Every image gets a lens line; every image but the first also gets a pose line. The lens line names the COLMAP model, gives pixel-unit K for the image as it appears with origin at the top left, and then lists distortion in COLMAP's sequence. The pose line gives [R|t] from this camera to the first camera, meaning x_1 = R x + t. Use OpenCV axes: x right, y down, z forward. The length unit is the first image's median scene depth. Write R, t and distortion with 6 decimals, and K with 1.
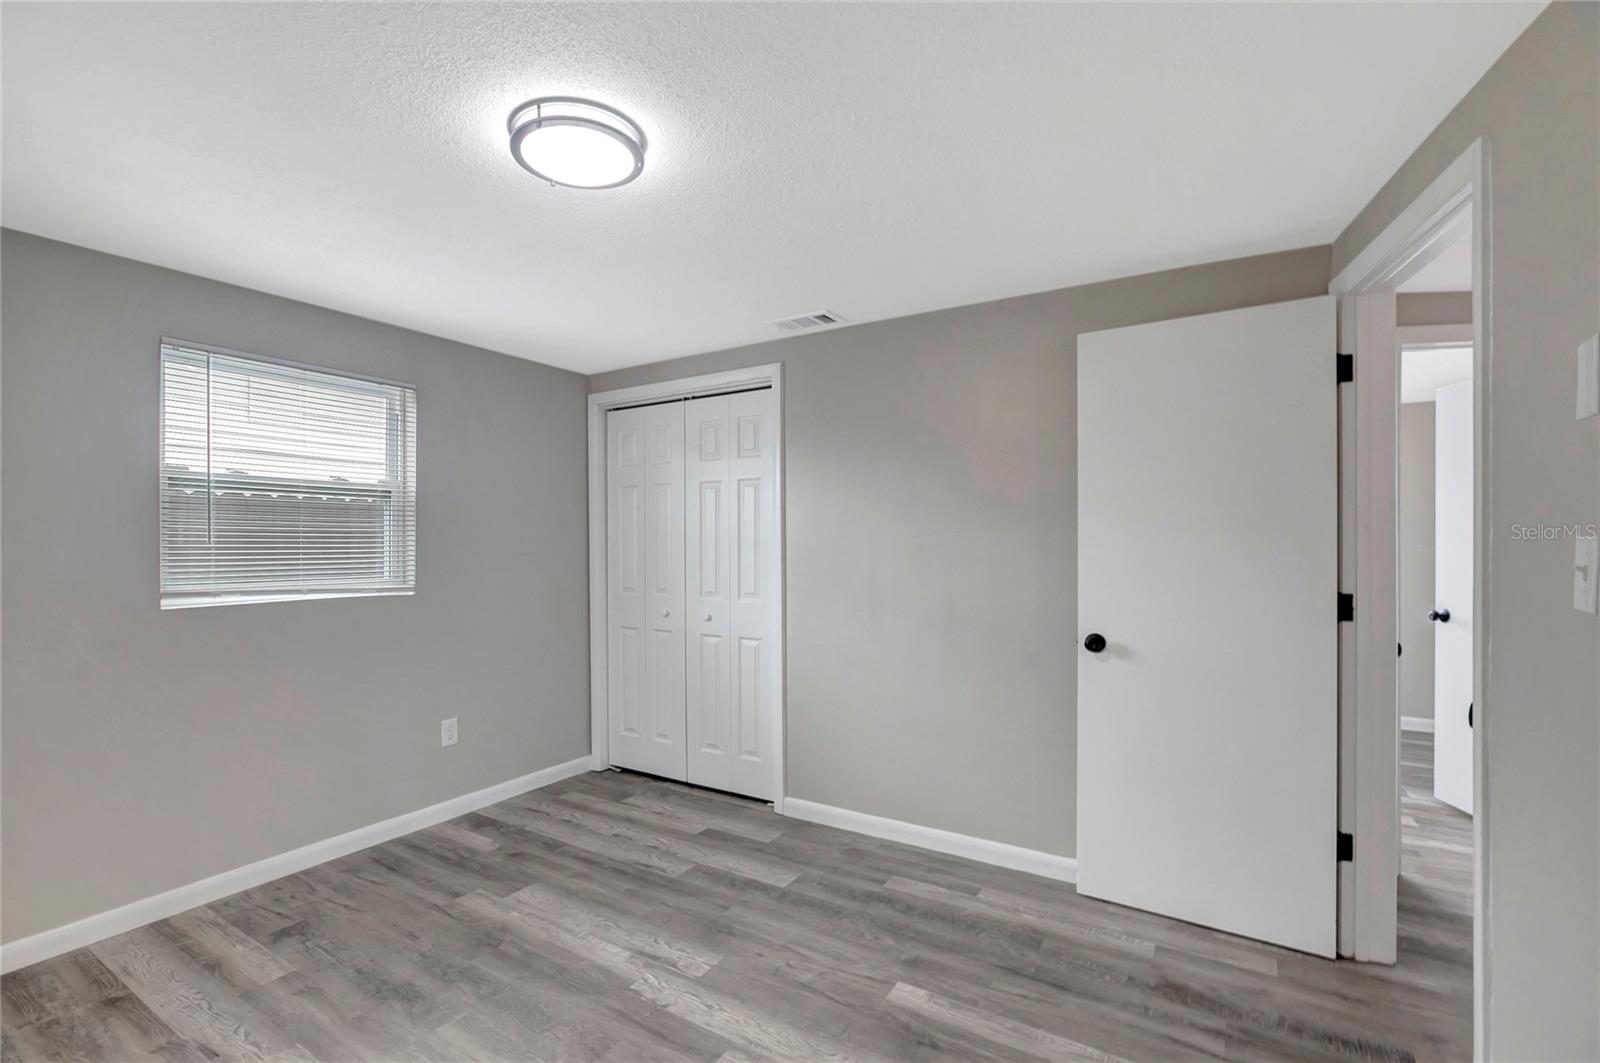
lens RADIAL K [[710.1, 0, 794.6], [0, 710.1, 572.2], [0, 0, 1]] dist [0.002149, 0.000465]
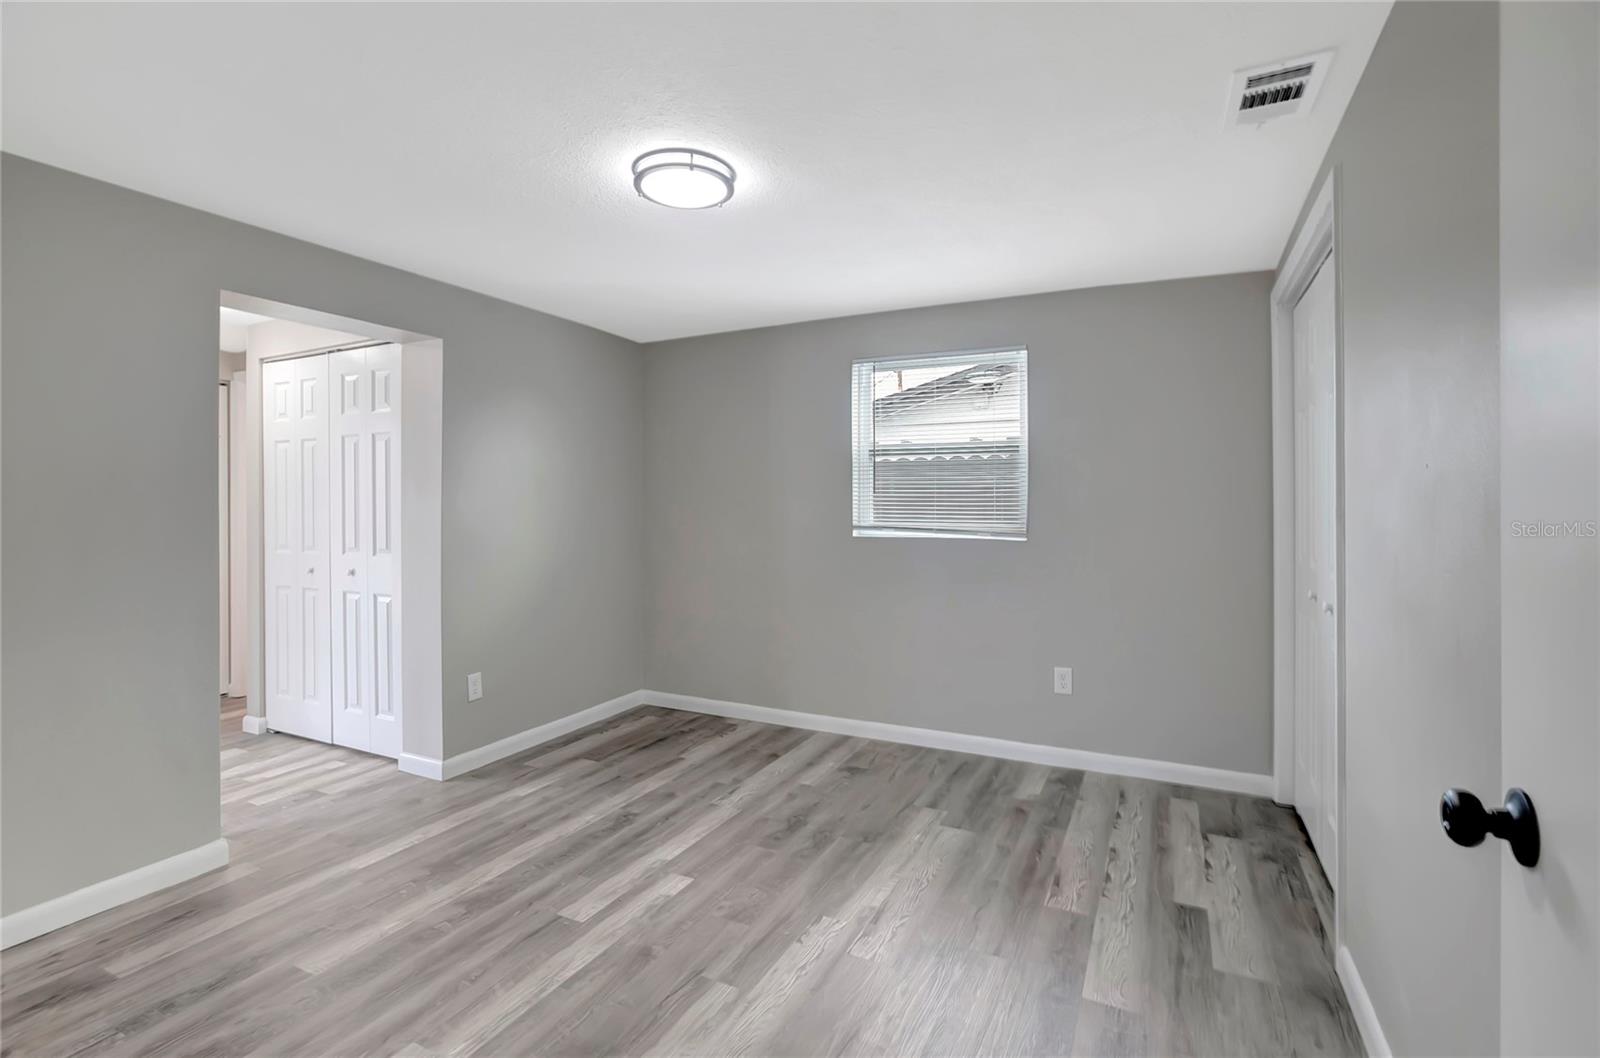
lens RADIAL K [[732.1, 0, 798.5], [0, 732.1, 524.0], [0, 0, 1]] dist [-0.026451, 0.014824]
pose [[0.098442, 0.021968, -0.994900, 0.594341], [-0.038686, 0.999085, 0.018232, 0.000660], [0.994391, 0.036694, 0.099202, 0.625607]]
